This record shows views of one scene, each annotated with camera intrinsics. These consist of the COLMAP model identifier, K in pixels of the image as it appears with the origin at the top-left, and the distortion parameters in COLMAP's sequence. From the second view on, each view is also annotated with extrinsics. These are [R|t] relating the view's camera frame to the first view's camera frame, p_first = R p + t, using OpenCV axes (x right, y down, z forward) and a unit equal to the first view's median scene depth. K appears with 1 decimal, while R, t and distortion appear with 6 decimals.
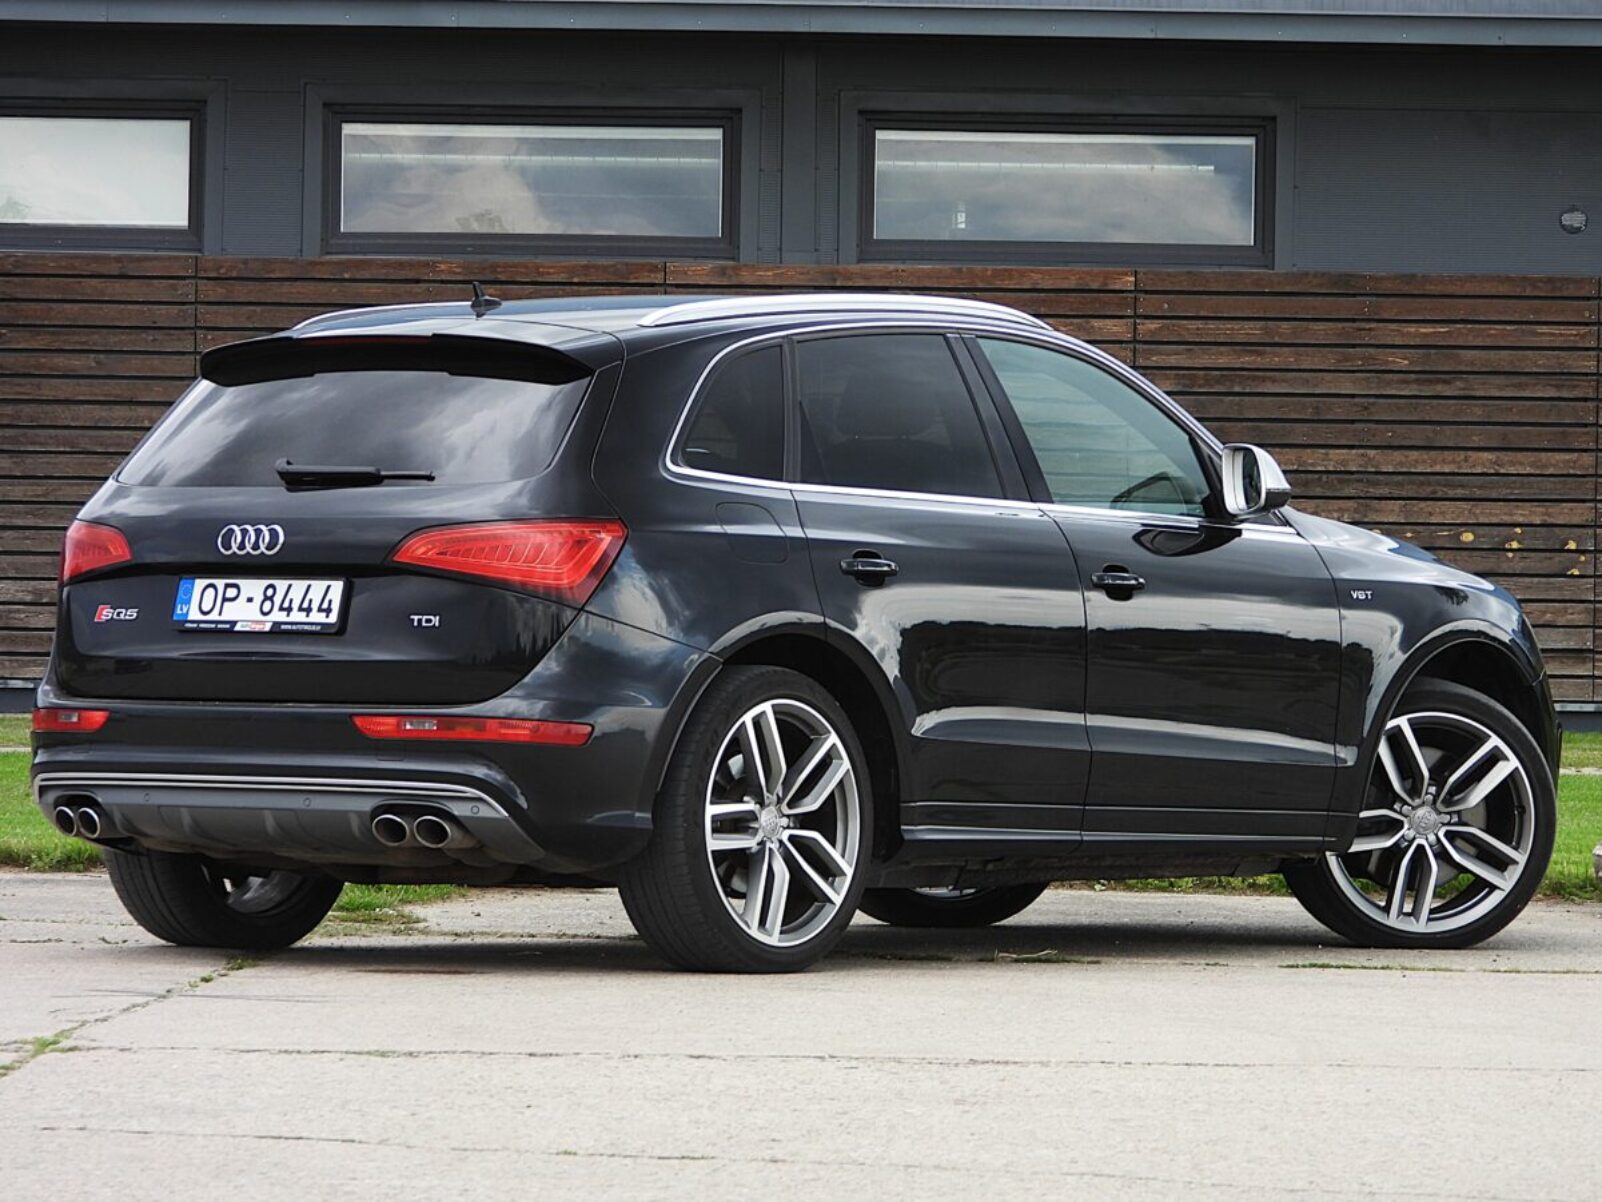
lens RADIAL K [[7852.6, 0, 799.5], [0, 7852.6, 605.6], [0, 0, 1]] dist [-0.031051, 0.000000]
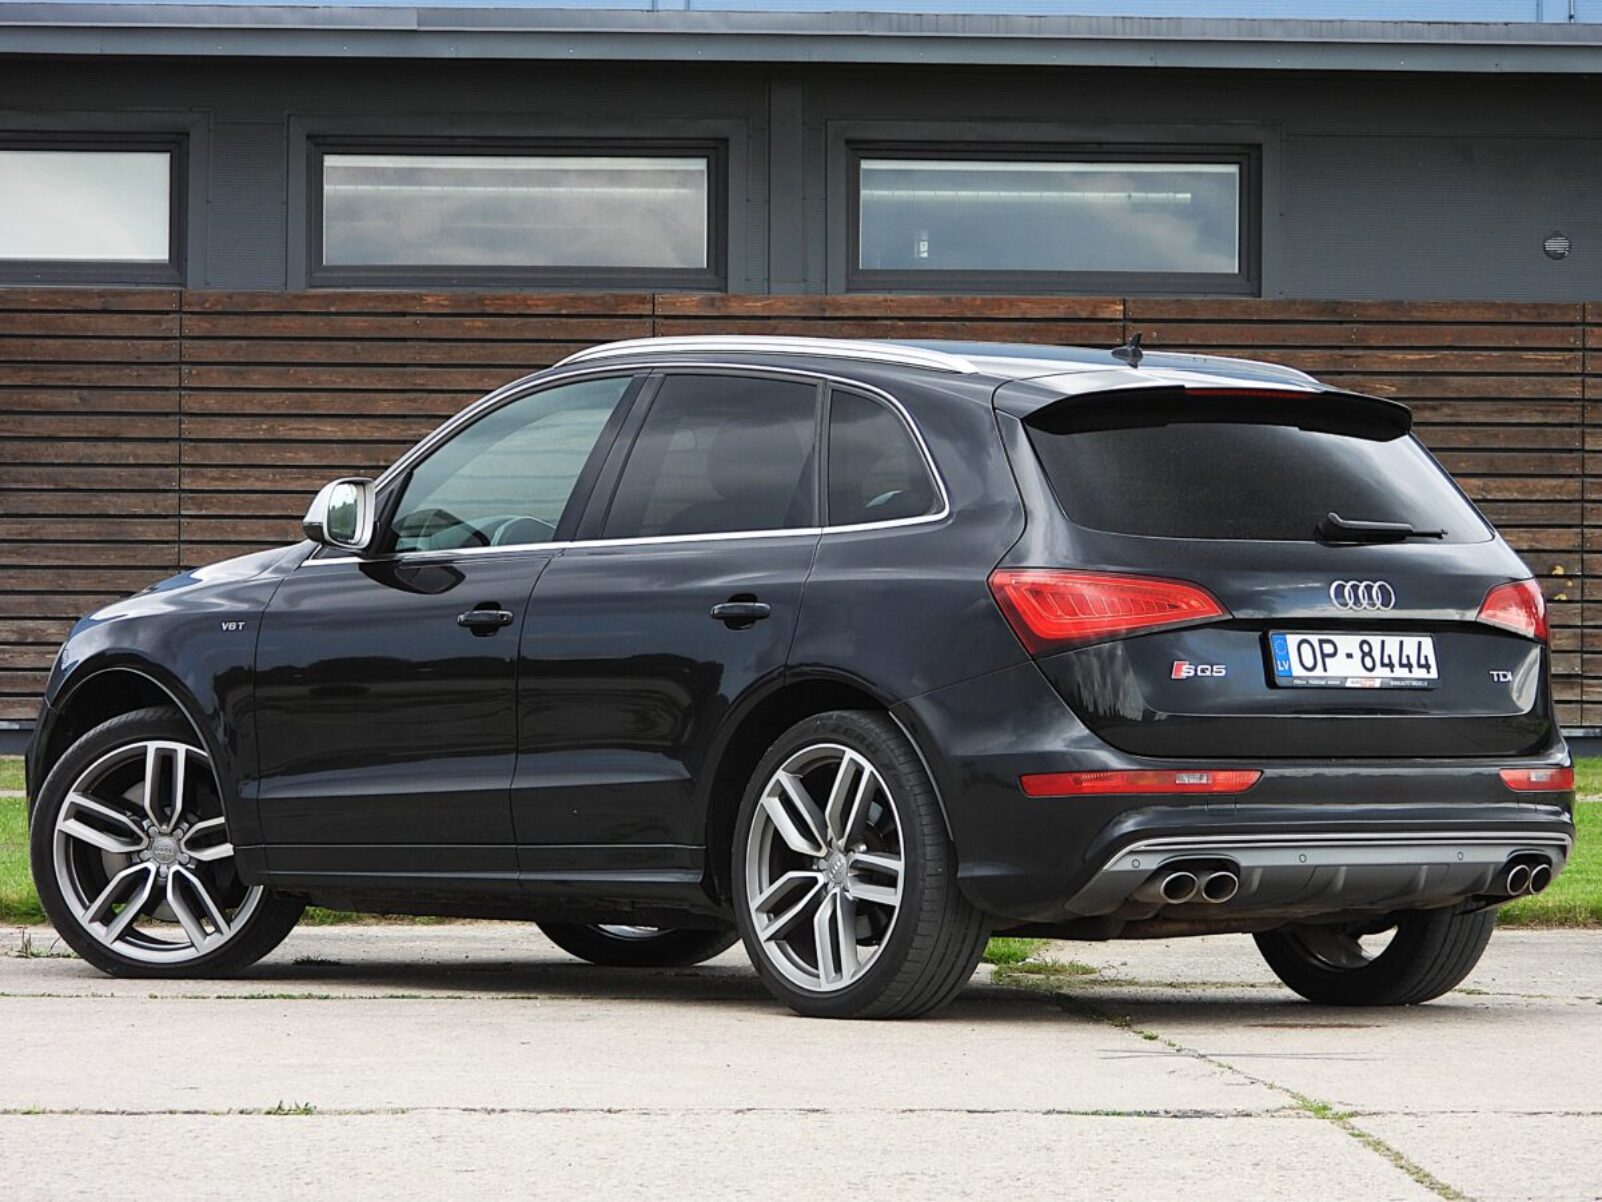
lens RADIAL K [[7852.6, 0, 802.7], [0, 7852.6, 602.0], [0, 0, 1]] dist [-0.031051, 0.000000]
pose [[0.997110, -0.009032, 0.075436, -0.073482], [0.009263, 0.999953, -0.002704, -0.001891], [-0.075409, 0.003395, 0.997147, 0.008846]]
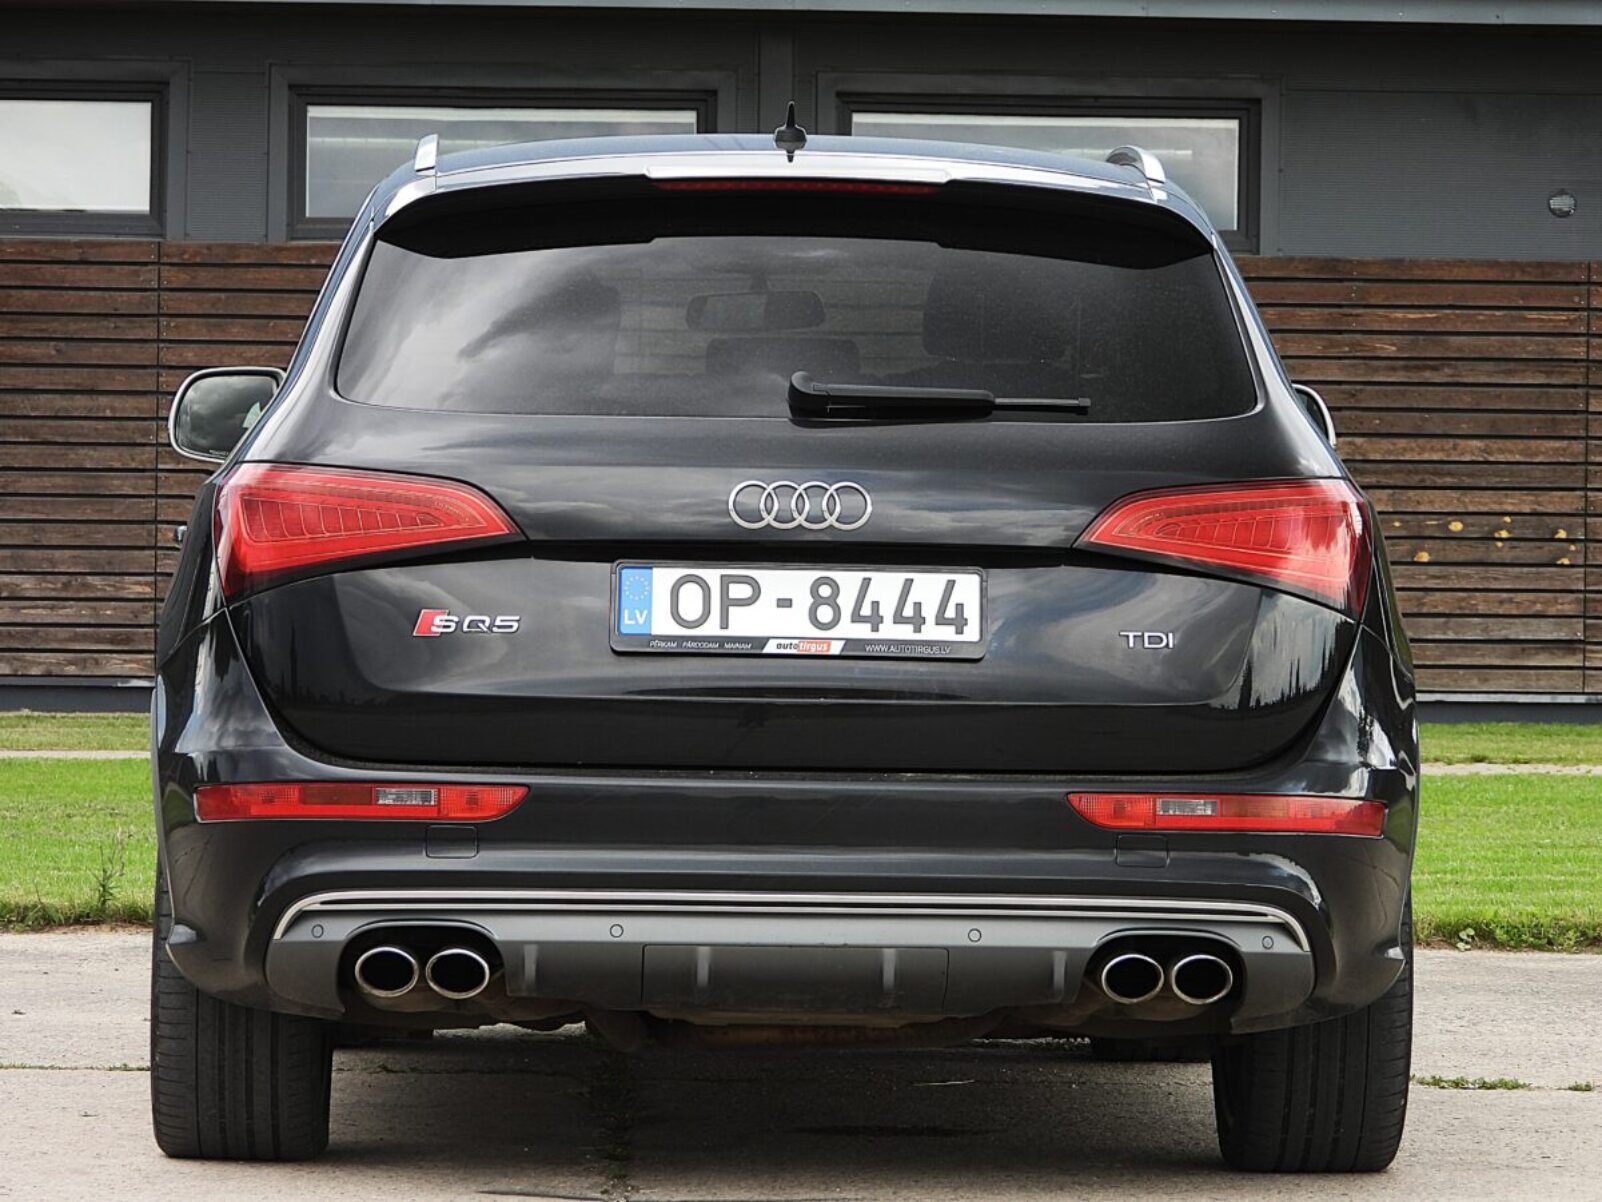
lens RADIAL K [[6759.3, 0, 797.6], [0, 6759.3, 592.3], [0, 0, 1]] dist [0.017970, 0.000000]
pose [[0.999194, -0.002852, 0.040045, -0.031286], [0.002864, 0.999996, -0.000227, -0.000521], [-0.040045, 0.000341, 0.999198, 0.157610]]
